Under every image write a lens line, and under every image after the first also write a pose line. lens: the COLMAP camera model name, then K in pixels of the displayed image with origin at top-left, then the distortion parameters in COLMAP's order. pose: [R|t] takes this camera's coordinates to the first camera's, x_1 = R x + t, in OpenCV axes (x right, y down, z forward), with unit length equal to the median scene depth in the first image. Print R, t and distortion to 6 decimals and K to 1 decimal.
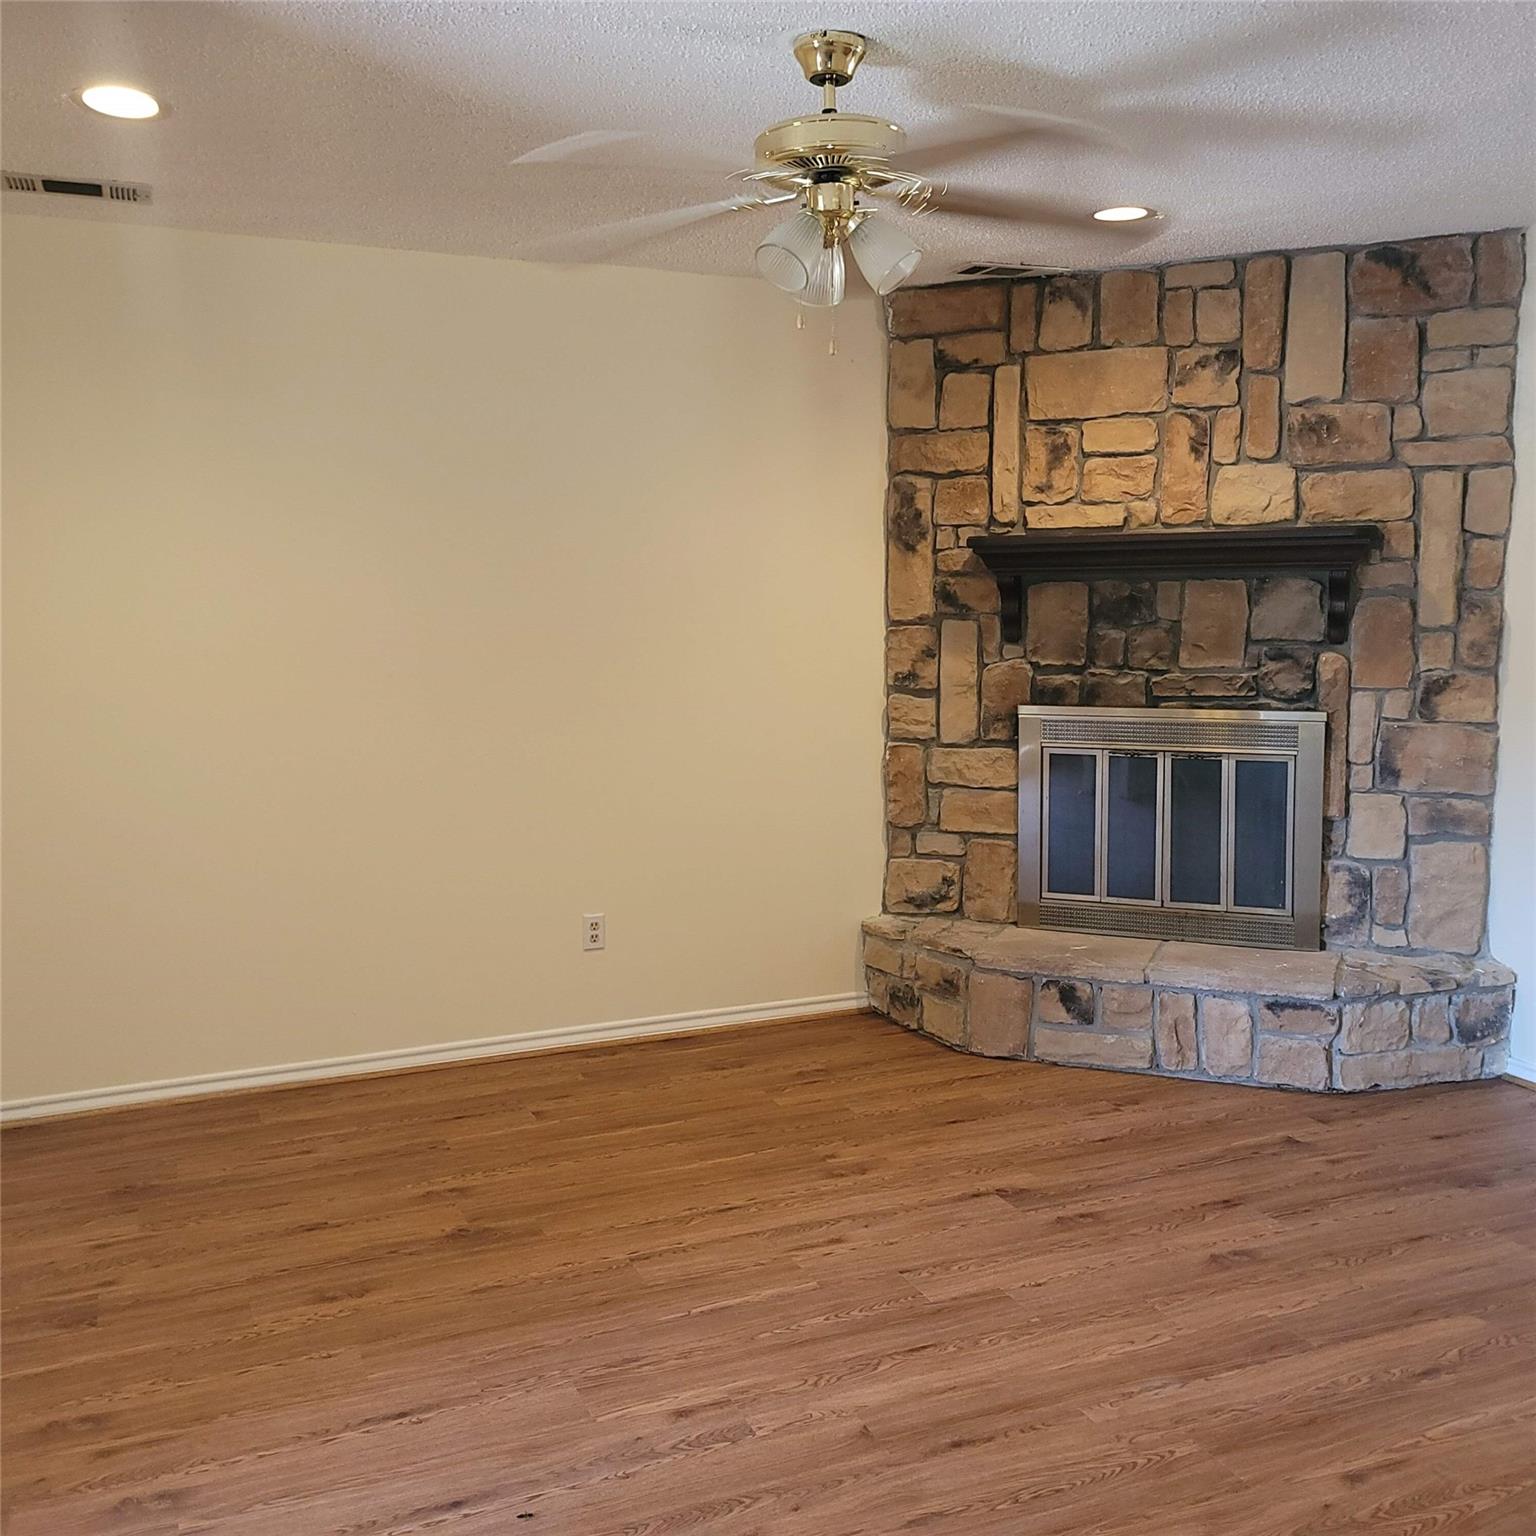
lens RADIAL K [[1512.8, 0, 764.8], [0, 1512.8, 759.9], [0, 0, 1]] dist [0.071400, -0.032507]
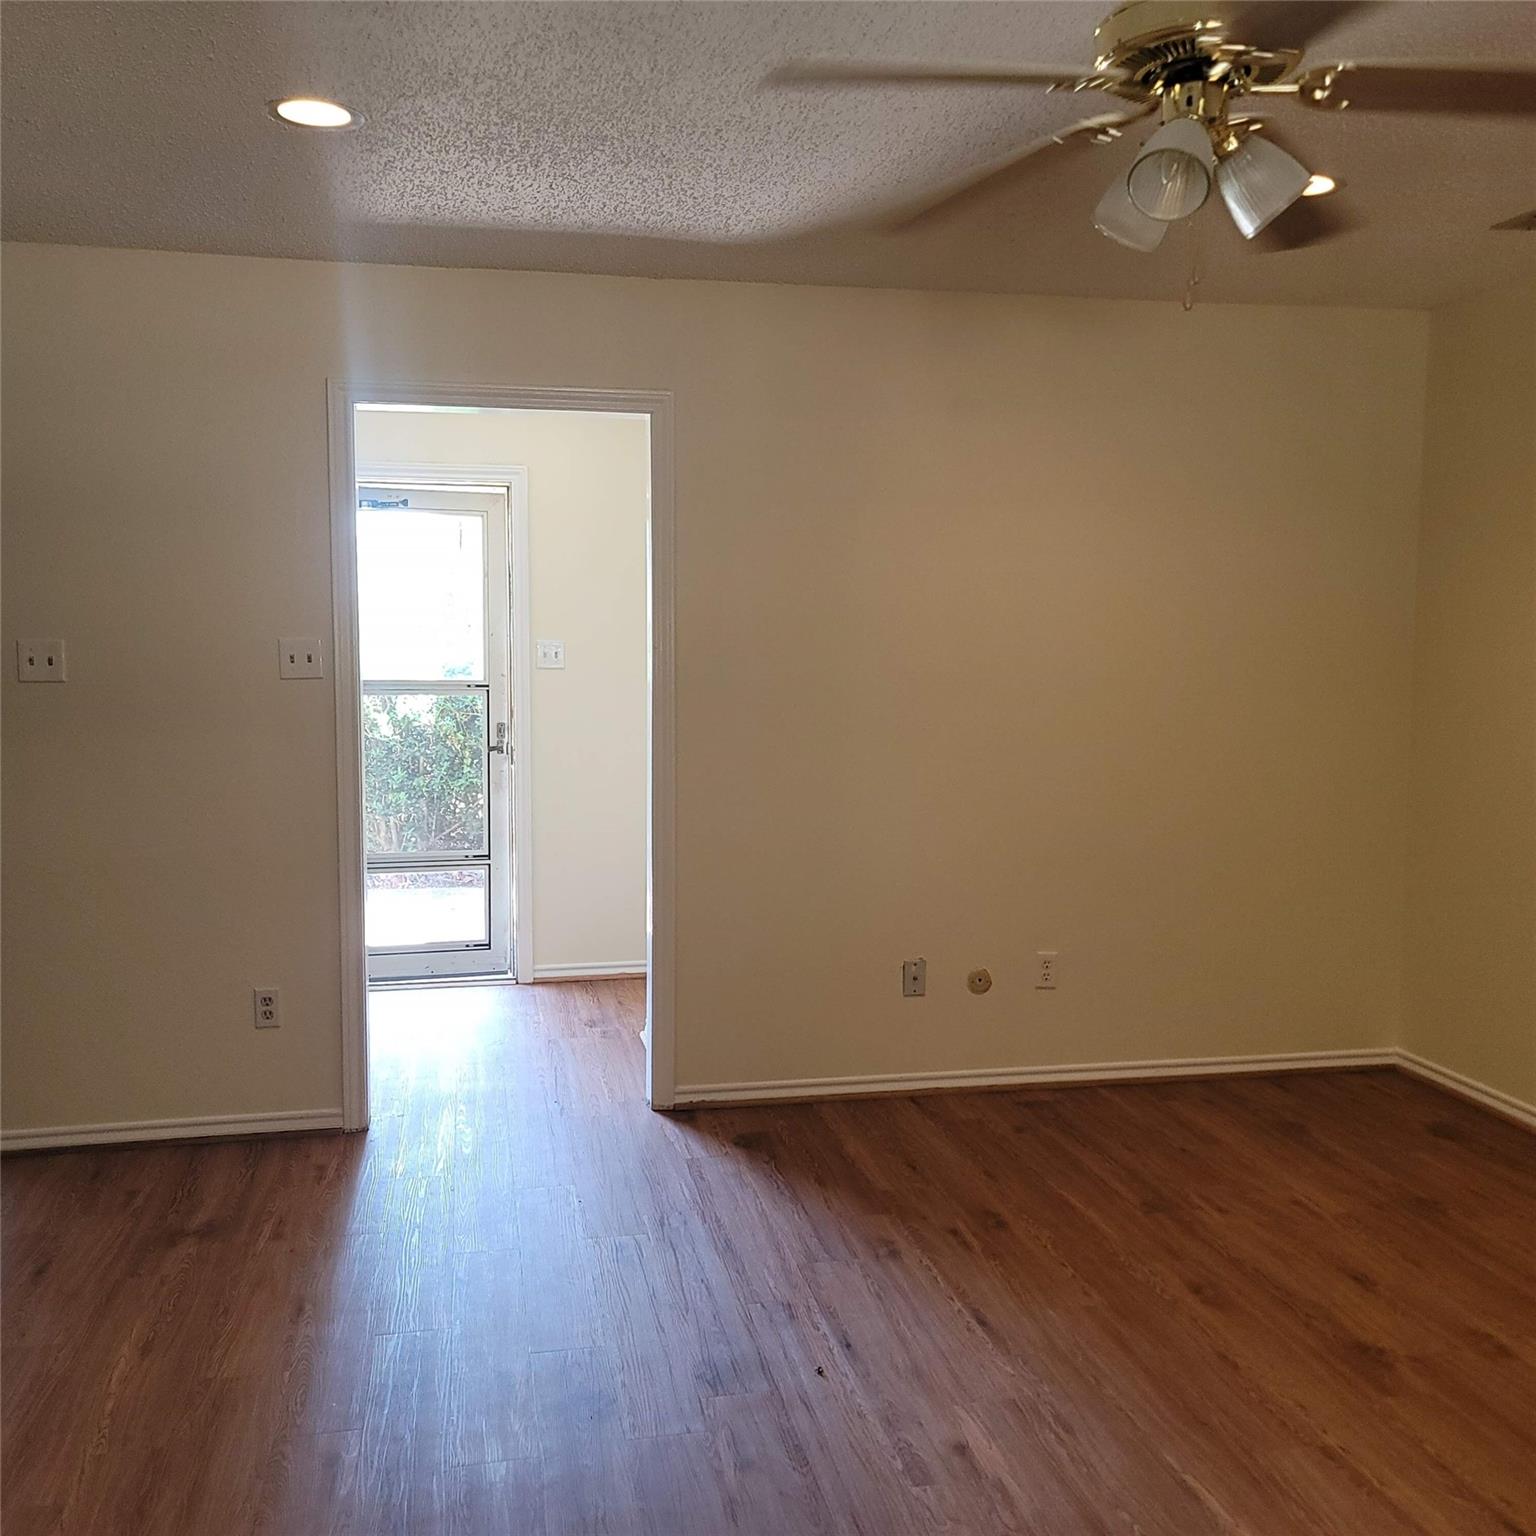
lens RADIAL K [[1512.8, 0, 764.8], [0, 1512.8, 759.9], [0, 0, 1]] dist [0.071400, -0.032507]
pose [[-0.195119, 0.089741, -0.976665, 0.543560], [-0.103751, 0.988329, 0.111540, -0.067100], [0.975276, 0.123094, -0.183531, 0.606842]]
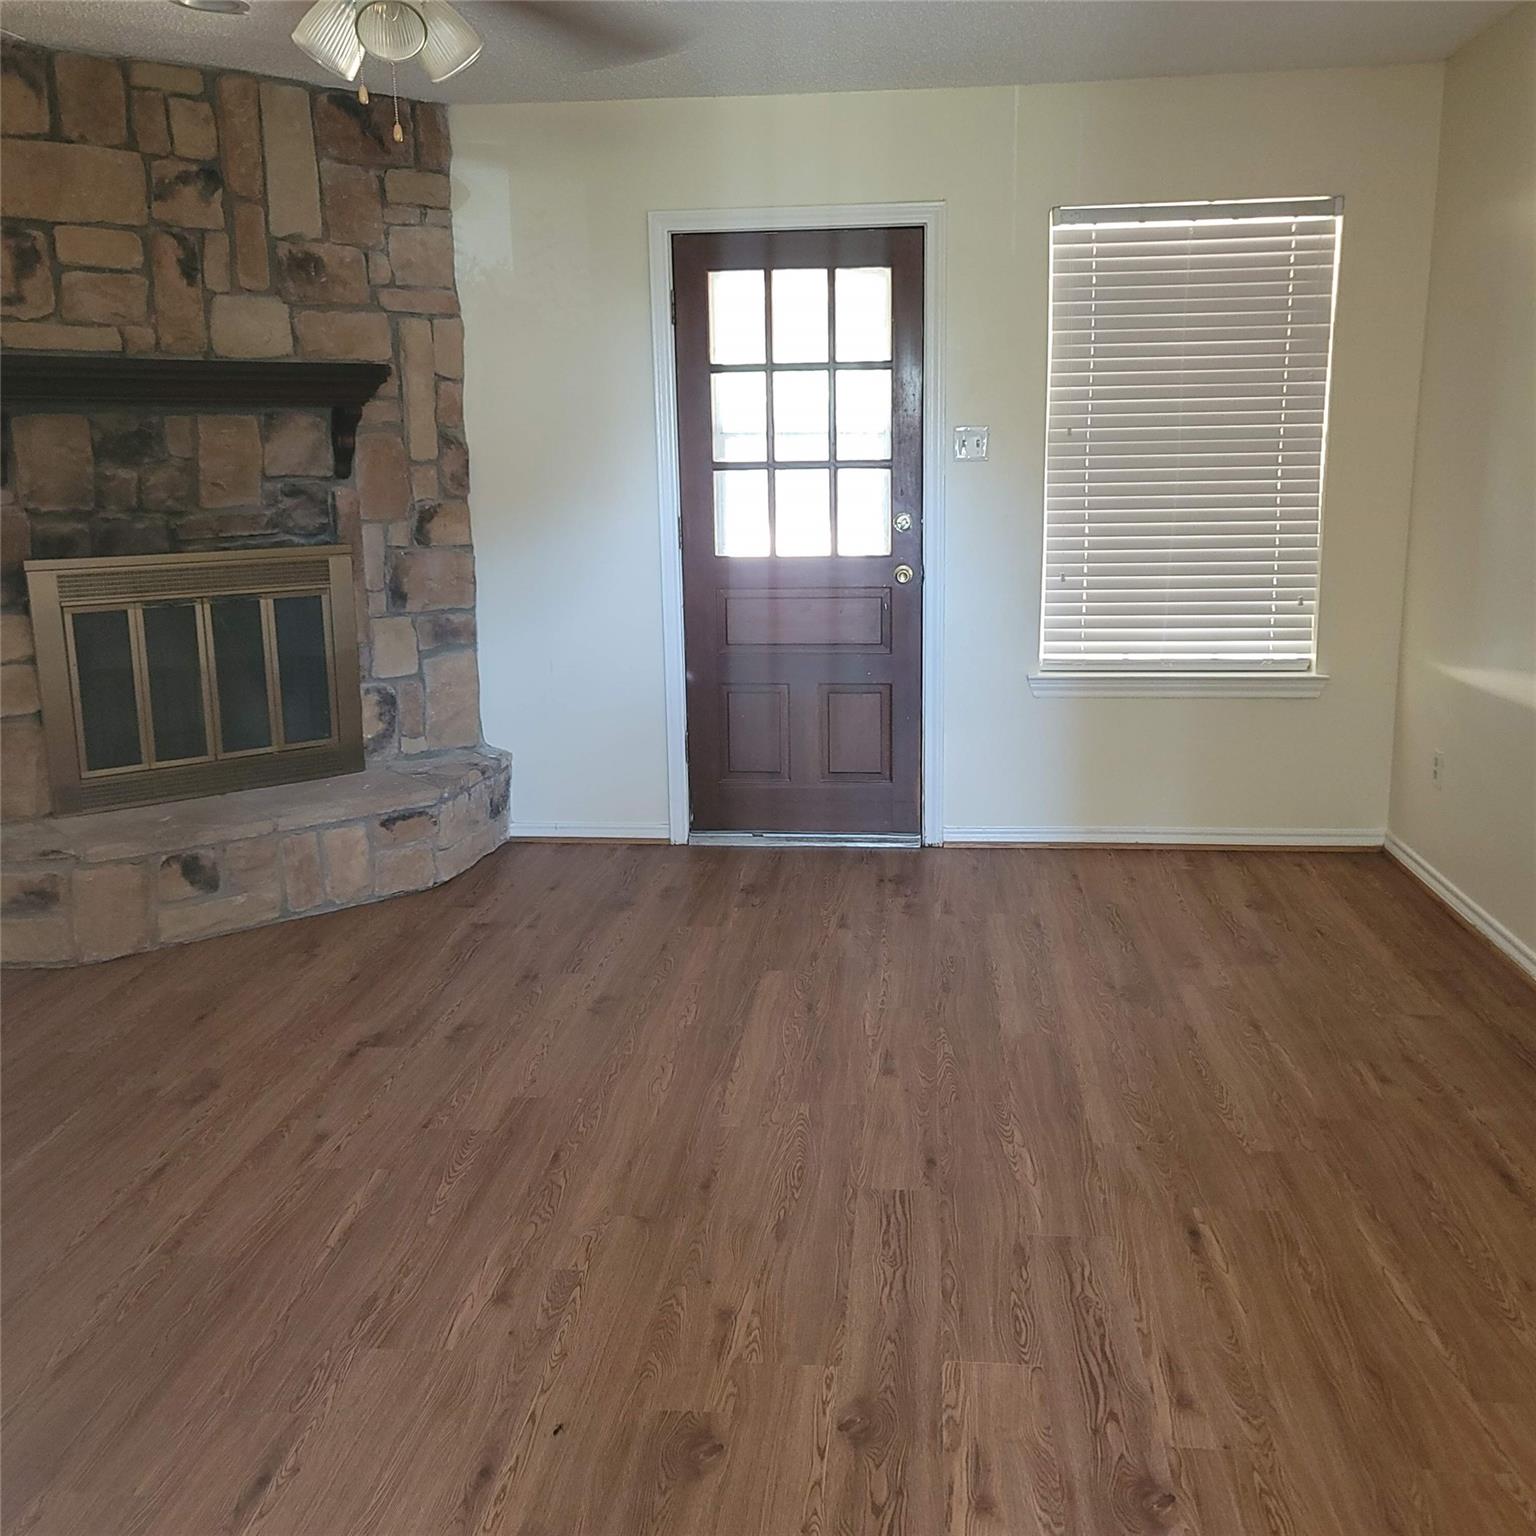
lens RADIAL K [[1533.8, 0, 765.9], [0, 1533.8, 762.4], [0, 0, 1]] dist [0.034604, -0.010377]
pose [[0.468108, -0.180711, 0.864996, -0.442845], [0.105610, 0.983291, 0.148272, -0.010385], [-0.877338, 0.021945, 0.479371, 0.242060]]
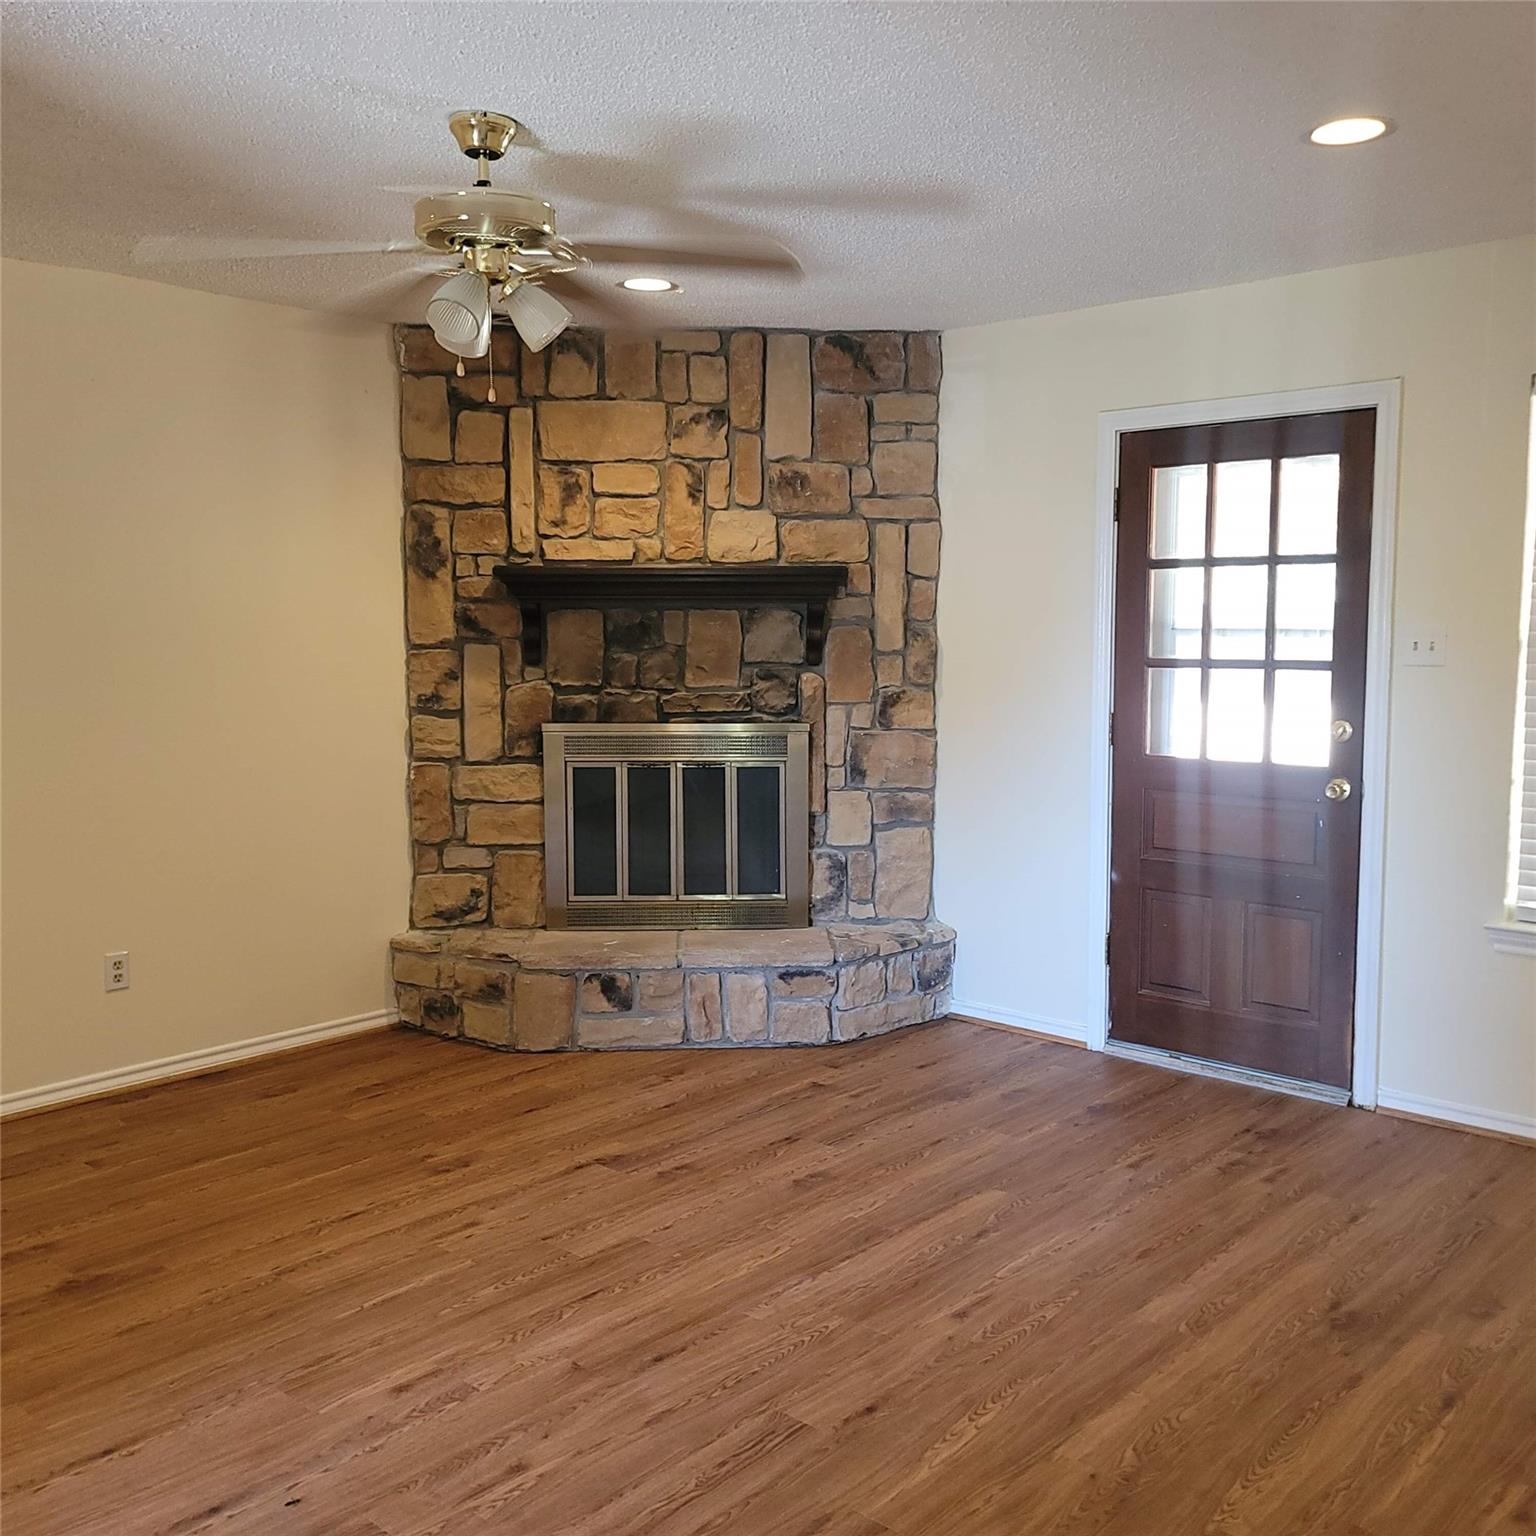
lens RADIAL K [[1525.4, 0, 768.0], [0, 1525.4, 768.0], [0, 0, 1]] dist [0.065371, -0.035723]
pose [[0.906396, -0.033690, 0.421083, -0.157075], [0.038928, 0.999235, -0.003846, 0.006364], [-0.420631, 0.019878, 0.907014, -0.052777]]
